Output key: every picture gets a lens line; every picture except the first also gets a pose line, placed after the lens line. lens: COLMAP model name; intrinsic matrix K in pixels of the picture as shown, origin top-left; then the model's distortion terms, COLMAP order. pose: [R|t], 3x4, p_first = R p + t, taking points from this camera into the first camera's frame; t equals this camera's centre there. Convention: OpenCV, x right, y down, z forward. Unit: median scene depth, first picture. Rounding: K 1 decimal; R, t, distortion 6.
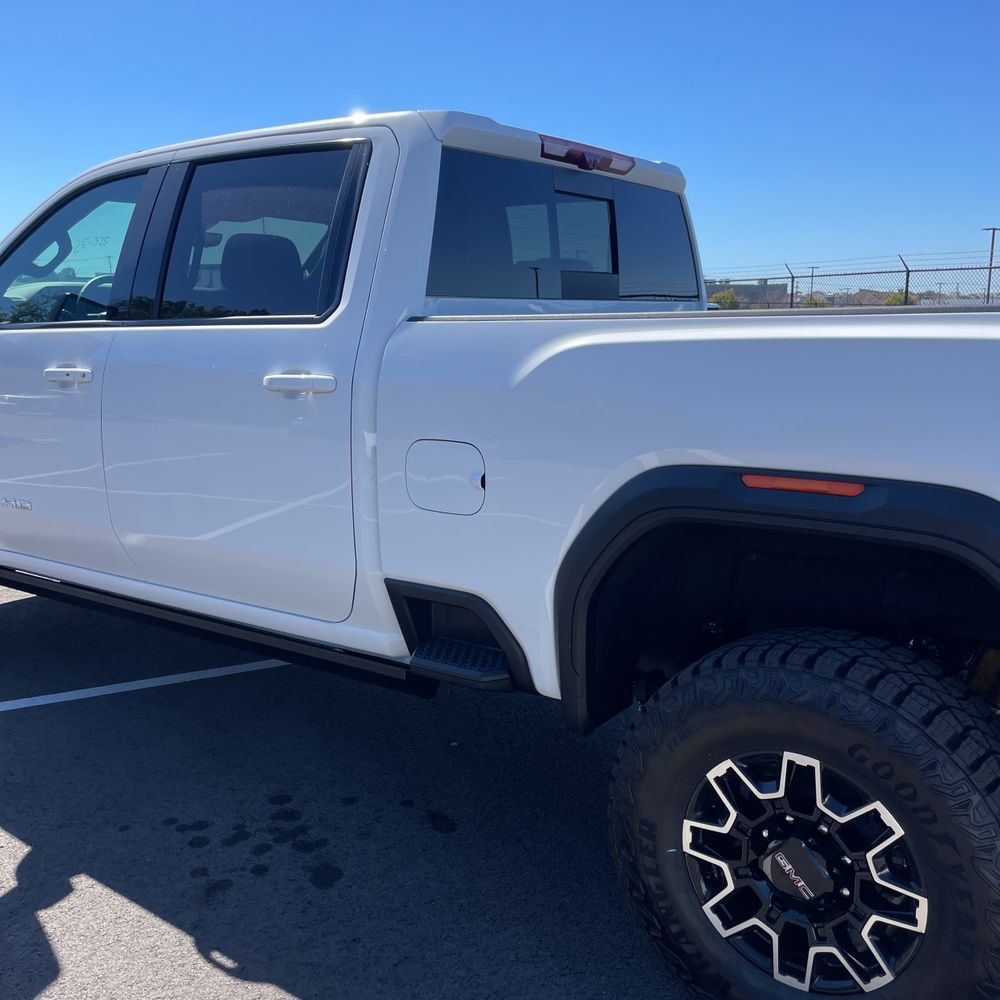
lens RADIAL K [[1024.0, 0, 520.8], [0, 1024.0, 488.7], [0, 0, 1]] dist [0.039562, 0.000000]
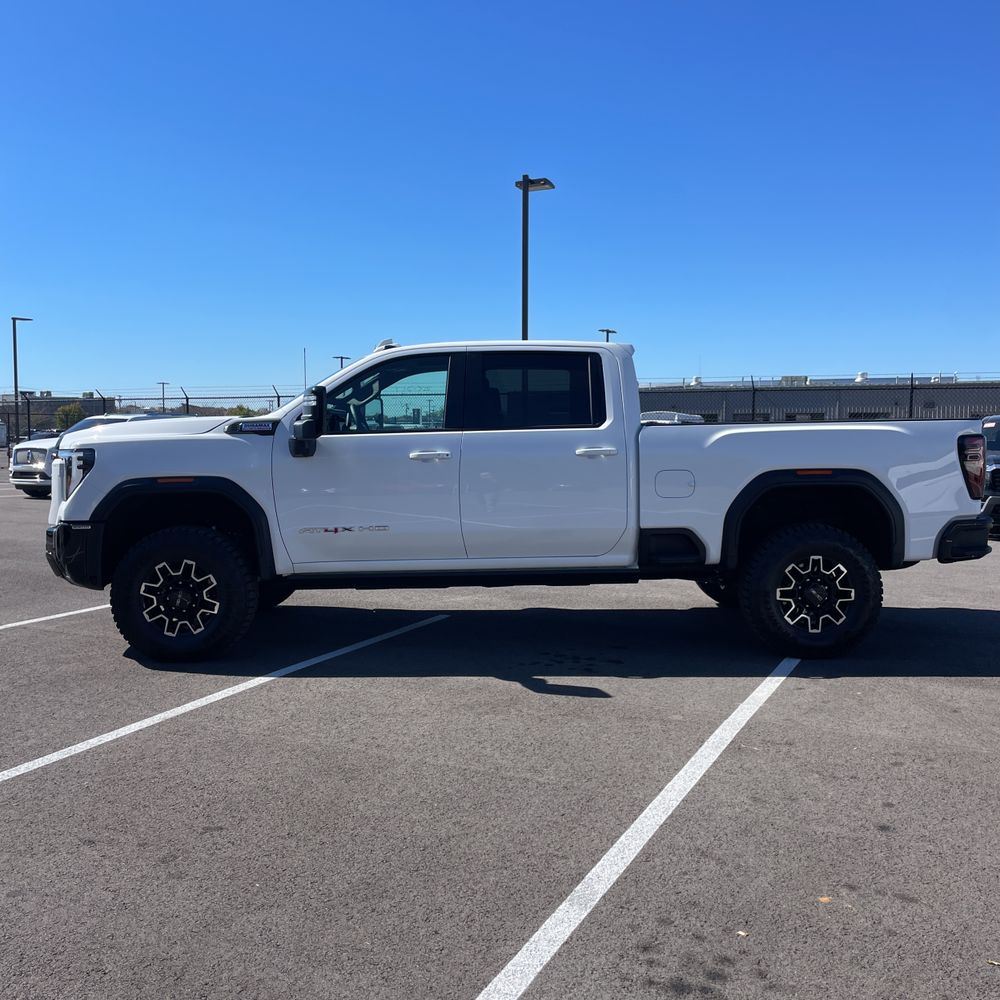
lens RADIAL K [[1024.0, 0, 489.2], [0, 1024.0, 495.7], [0, 0, 1]] dist [0.039562, 0.000000]
pose [[0.809507, -0.045401, 0.585352, -2.185669], [0.105893, 0.991945, -0.069508, 0.165841], [-0.577481, 0.118252, 0.807795, -0.935148]]
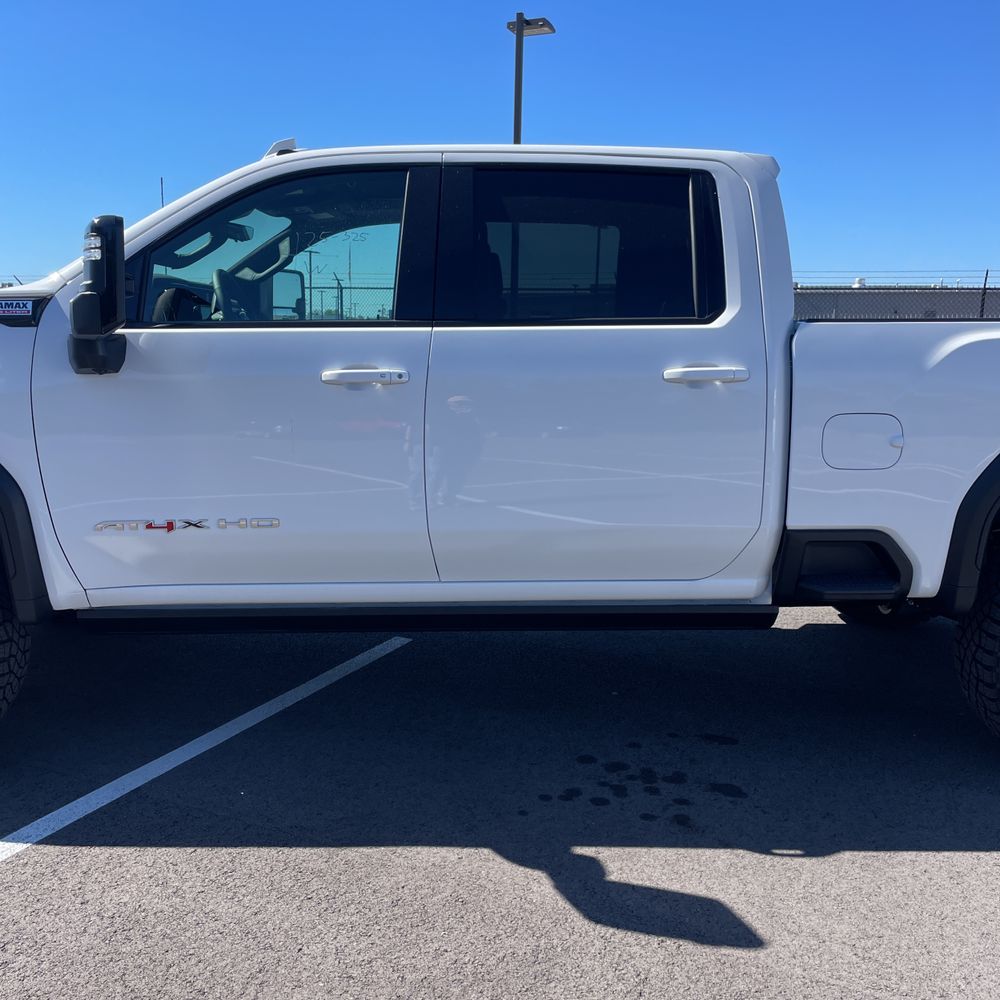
lens RADIAL K [[1024.0, 0, 493.6], [0, 1024.0, 489.8], [0, 0, 1]] dist [0.039562, 0.000000]
pose [[0.794259, -0.084939, 0.601613, -1.346809], [0.091650, 0.995599, 0.019565, -0.019580], [-0.600627, 0.039598, 0.798548, 0.253161]]
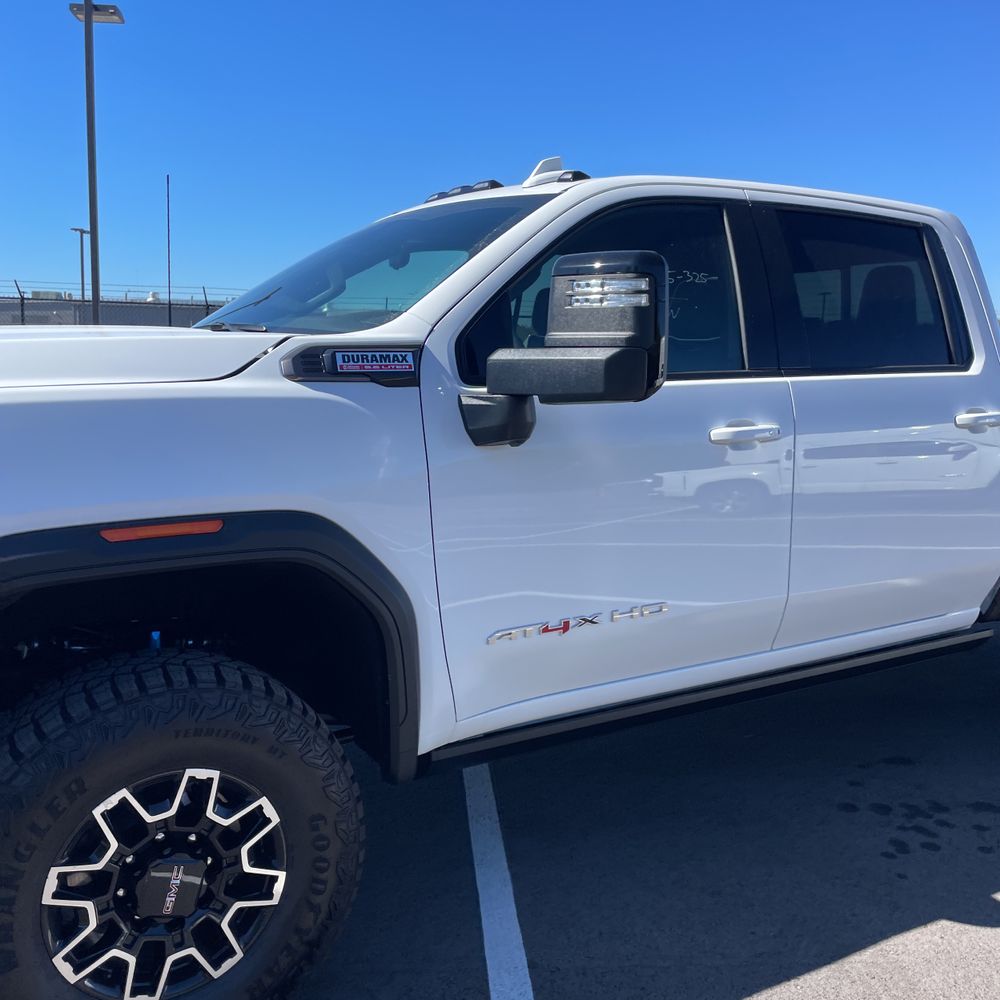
lens RADIAL K [[1024.0, 0, 464.8], [0, 1024.0, 492.7], [0, 0, 1]] dist [0.039562, 0.000000]
pose [[0.403332, -0.120850, 0.907038, -1.919620], [0.139686, 0.987754, 0.069490, -0.225426], [-0.904329, 0.098673, 0.415274, 1.257116]]
